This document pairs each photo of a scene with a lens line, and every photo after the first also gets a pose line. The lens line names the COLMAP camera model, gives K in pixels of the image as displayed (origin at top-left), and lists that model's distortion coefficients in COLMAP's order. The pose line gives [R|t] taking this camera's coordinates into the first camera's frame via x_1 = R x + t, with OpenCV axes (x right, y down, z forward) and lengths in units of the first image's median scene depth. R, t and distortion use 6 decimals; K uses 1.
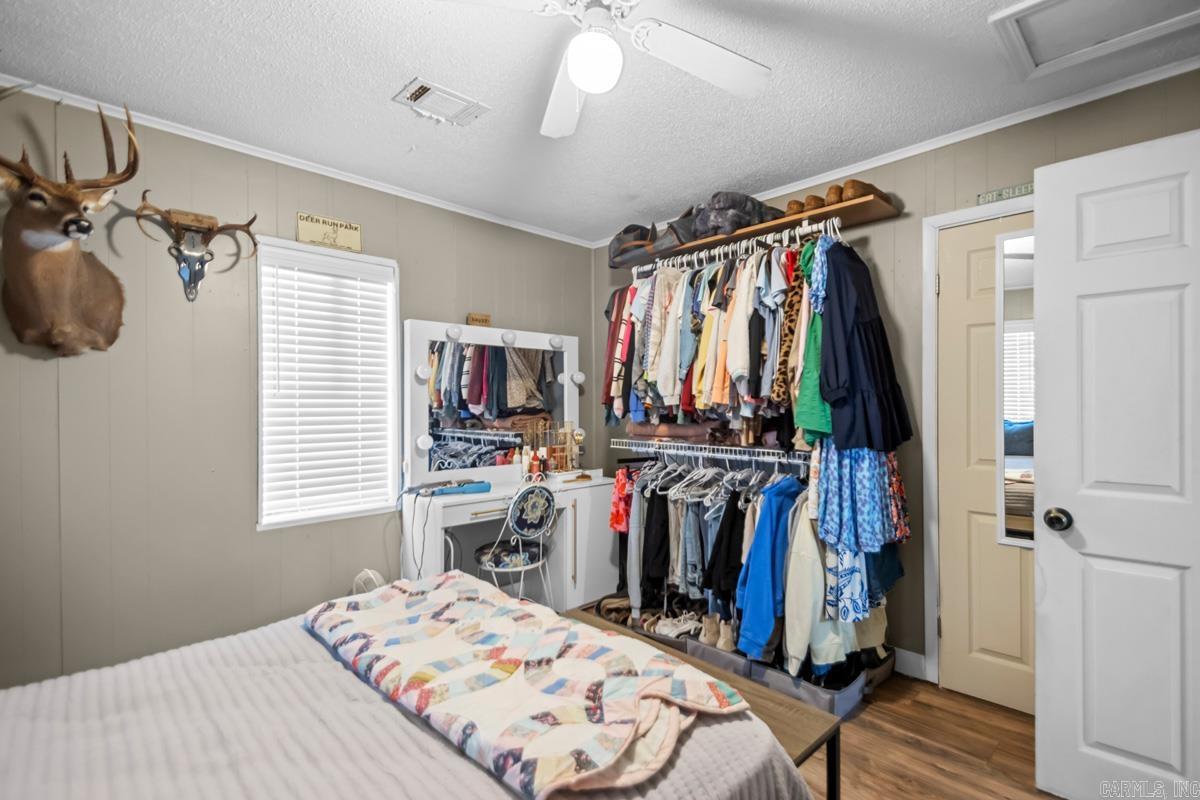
lens RADIAL K [[564.6, 0, 609.6], [0, 564.6, 402.9], [0, 0, 1]] dist [0.023739, -0.010000]
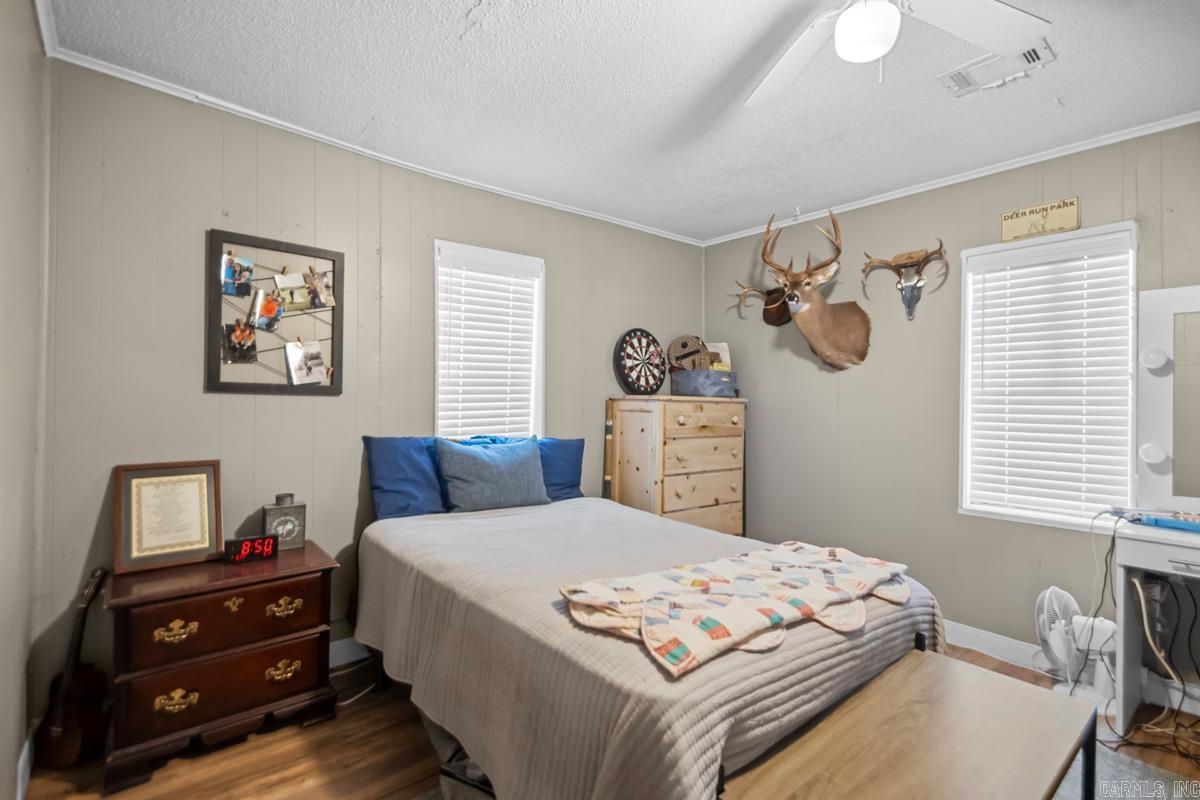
lens RADIAL K [[564.6, 0, 607.6], [0, 564.6, 399.1], [0, 0, 1]] dist [0.023739, -0.010000]
pose [[-0.093410, 0.002305, -0.995625, 0.608304], [-0.005475, 0.999981, 0.002828, -0.000559], [0.995613, 0.005715, -0.093396, 0.437075]]
